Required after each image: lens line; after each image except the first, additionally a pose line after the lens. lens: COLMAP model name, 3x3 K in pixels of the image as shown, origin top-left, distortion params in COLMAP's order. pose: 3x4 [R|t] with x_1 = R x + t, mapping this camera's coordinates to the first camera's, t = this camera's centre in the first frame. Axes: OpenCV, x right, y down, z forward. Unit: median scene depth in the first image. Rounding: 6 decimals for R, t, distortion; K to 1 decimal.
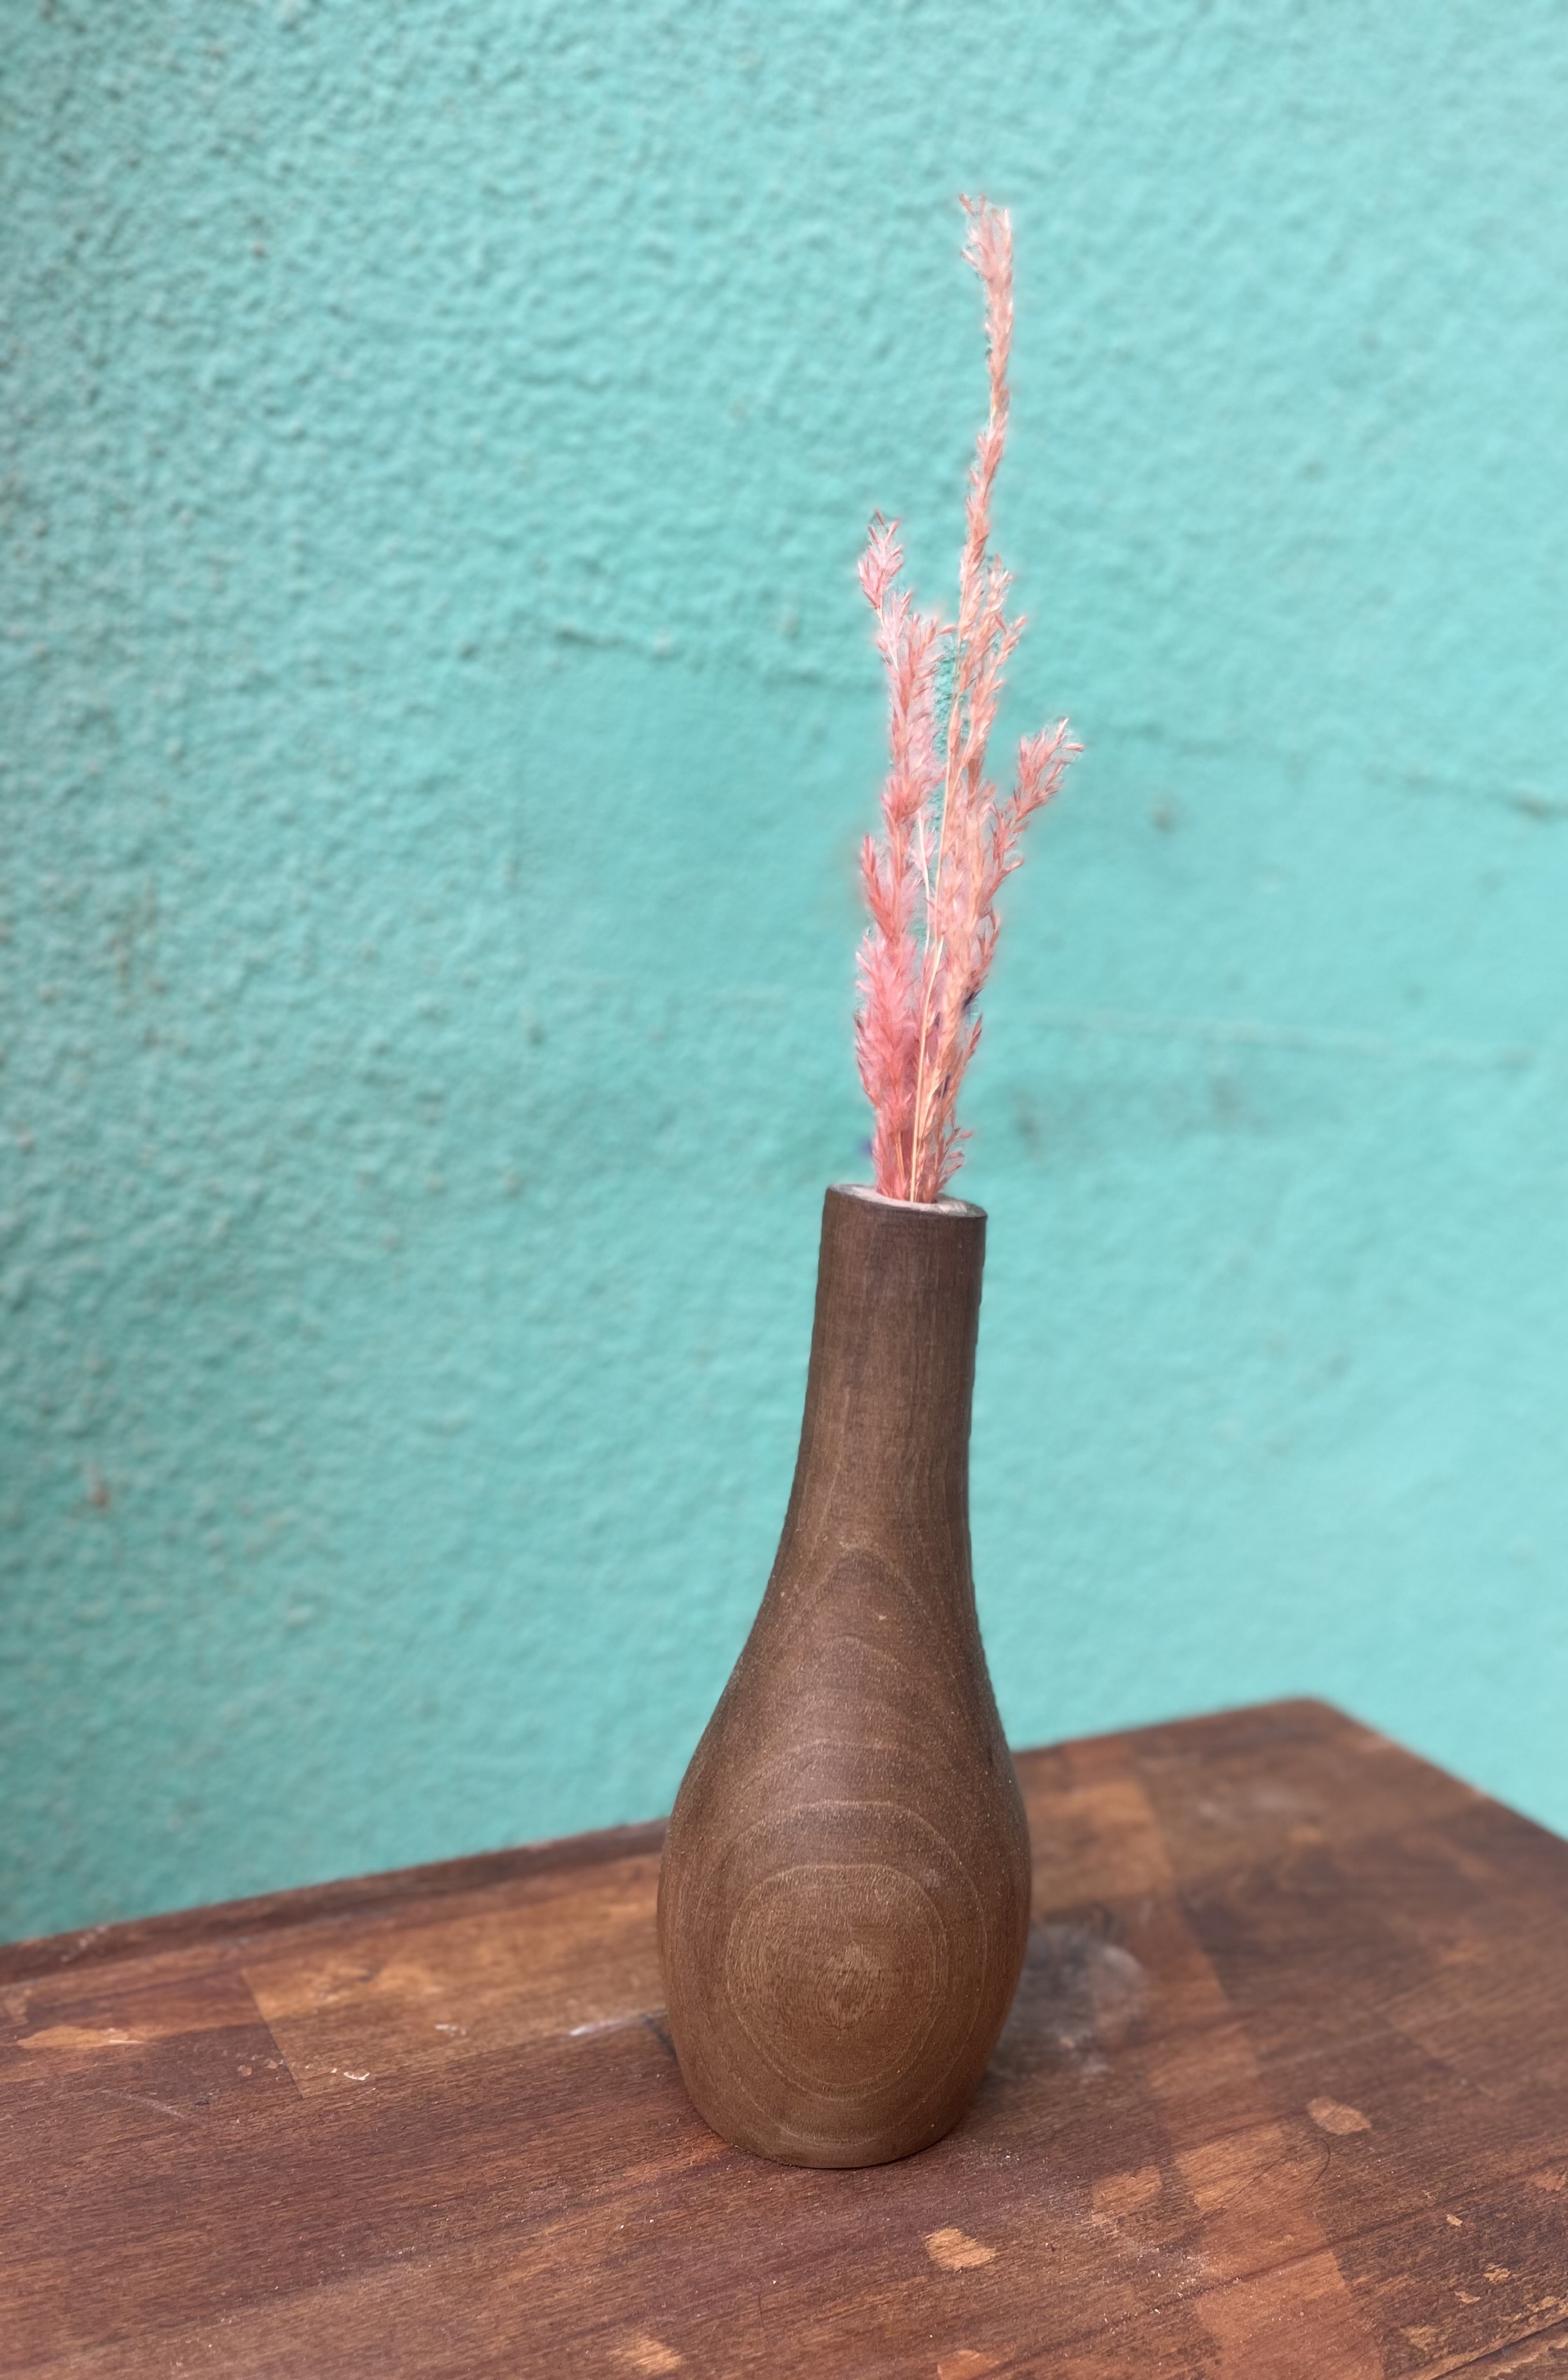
lens RADIAL K [[1977.3, 0, 962.4], [0, 1977.3, 1327.3], [0, 0, 1]] dist [0.045466, -0.063868]
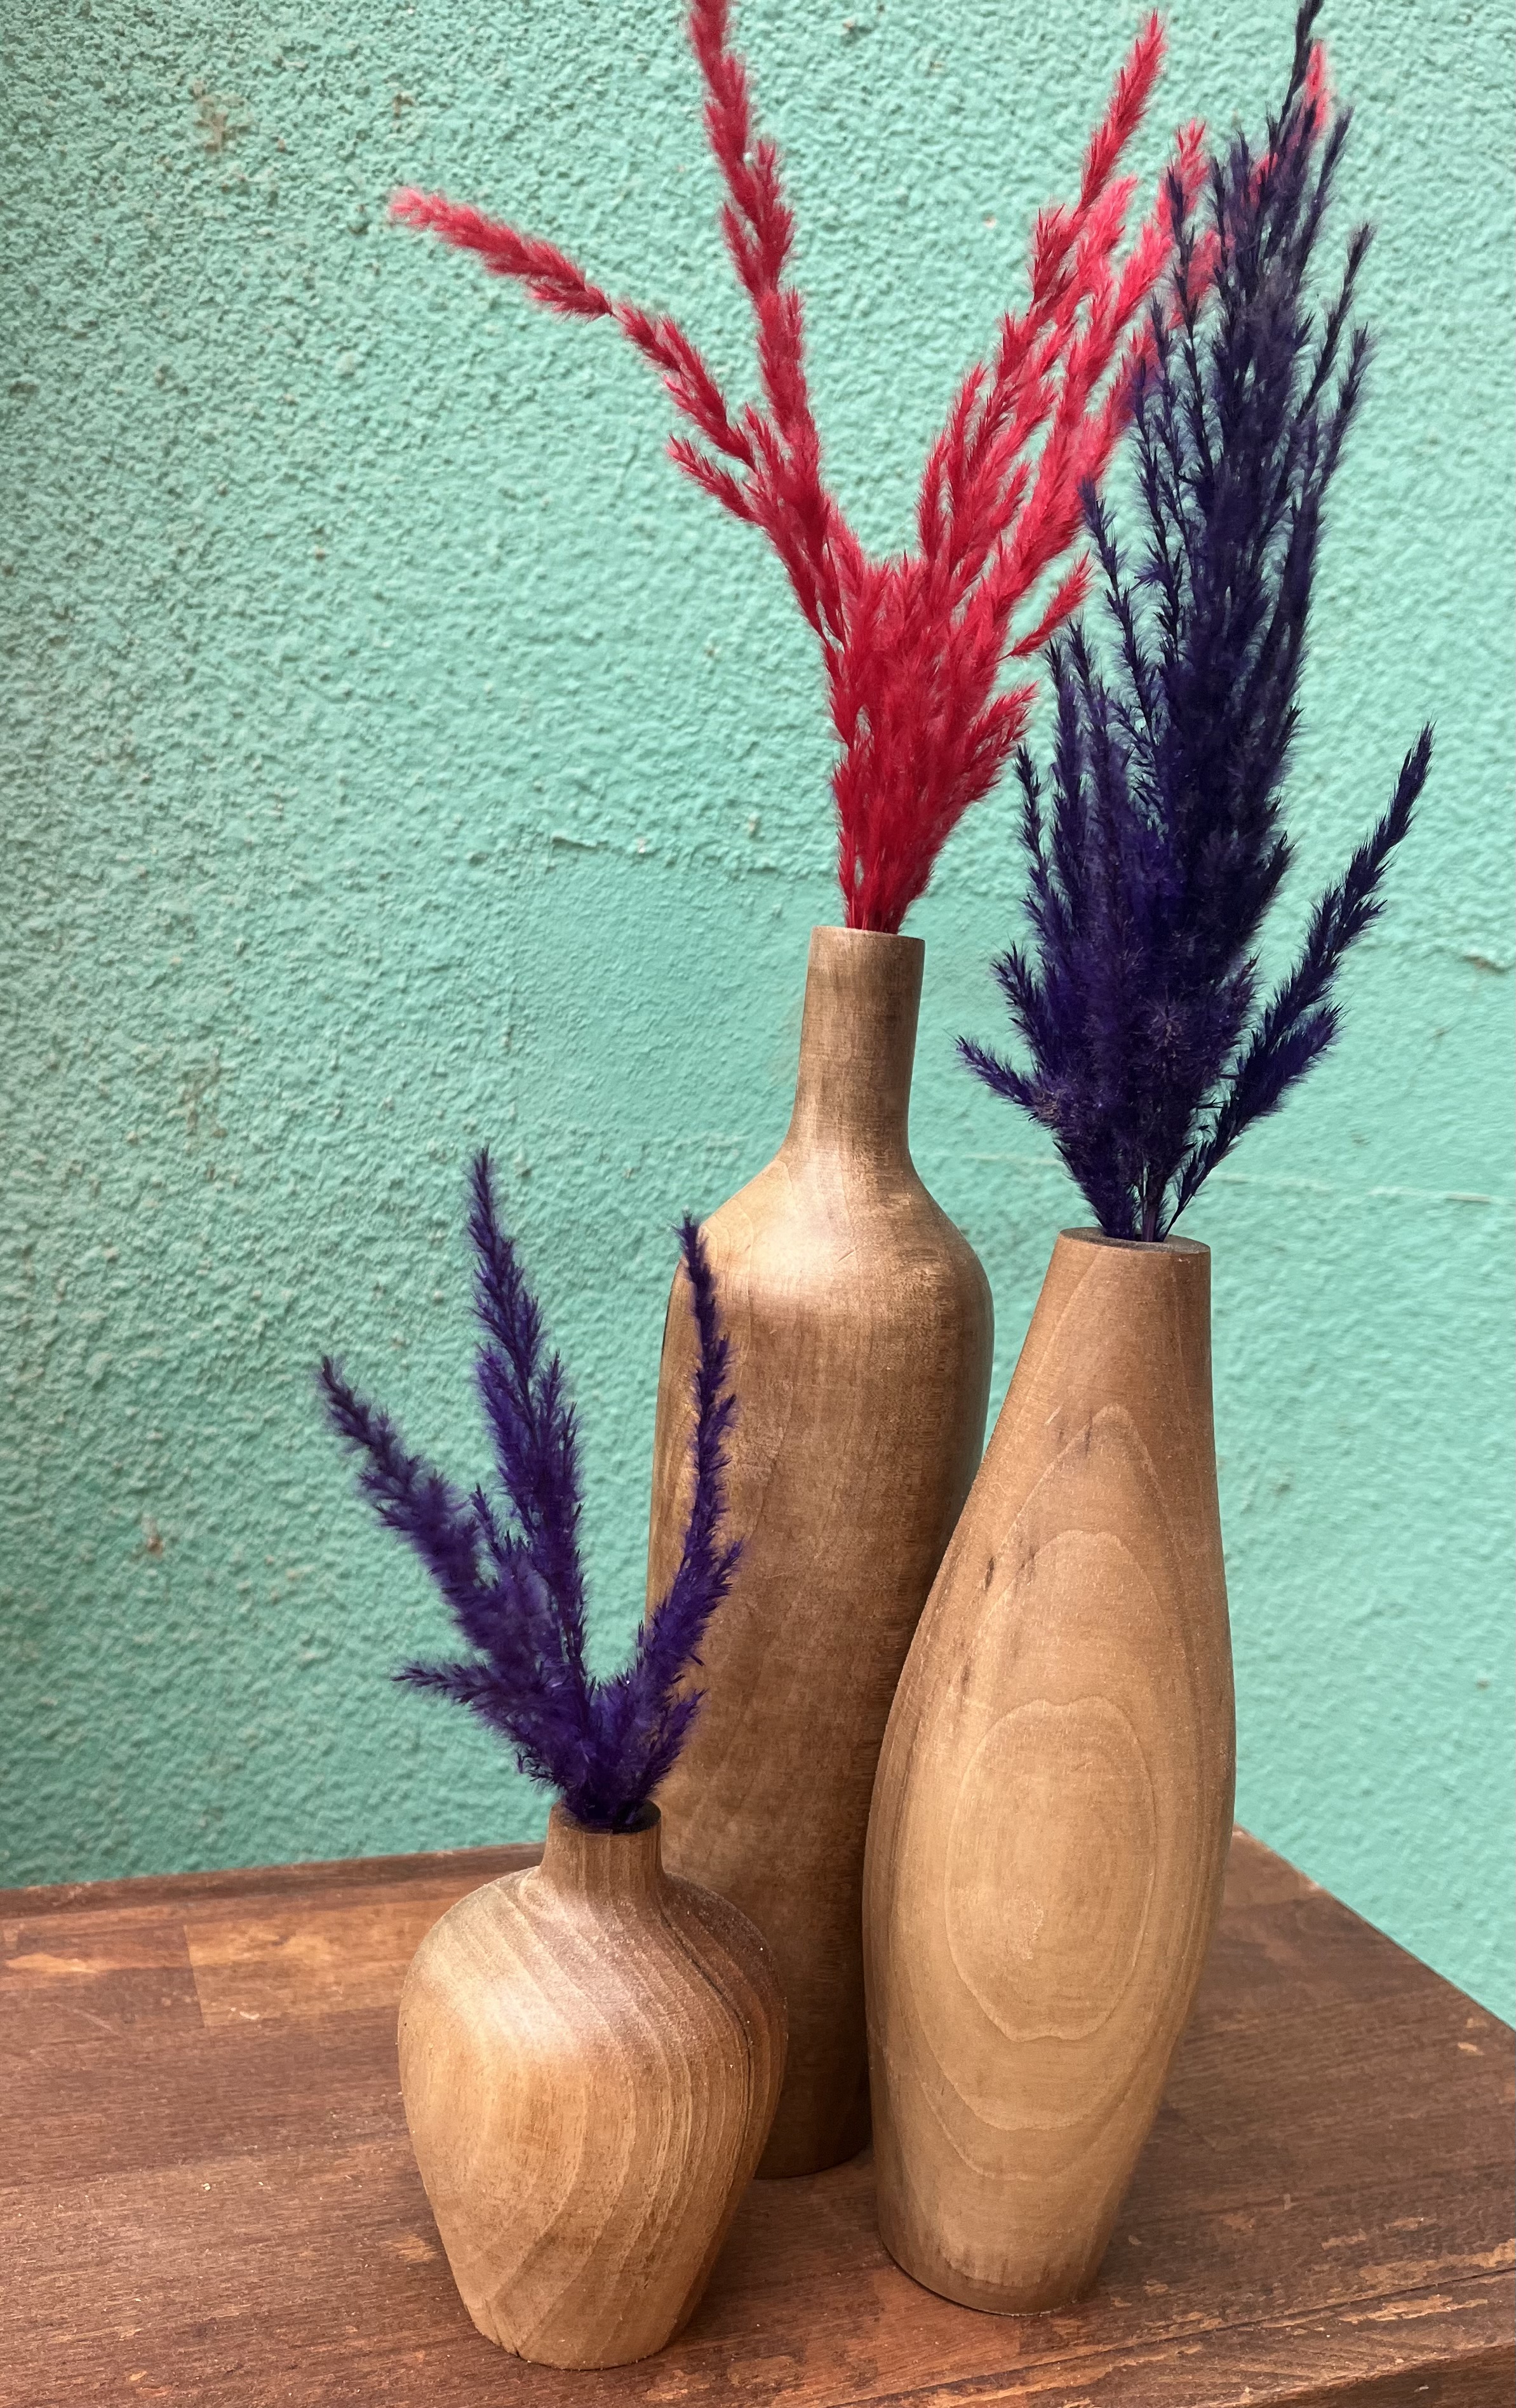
lens RADIAL K [[1943.7, 0, 717.1], [0, 1943.7, 1289.1], [0, 0, 1]] dist [0.037568, -0.052210]
pose [[0.978081, 0.025049, -0.206714, 0.160706], [-0.040291, 0.996743, -0.069857, -0.001590], [0.204291, 0.076655, 0.975904, -0.119003]]
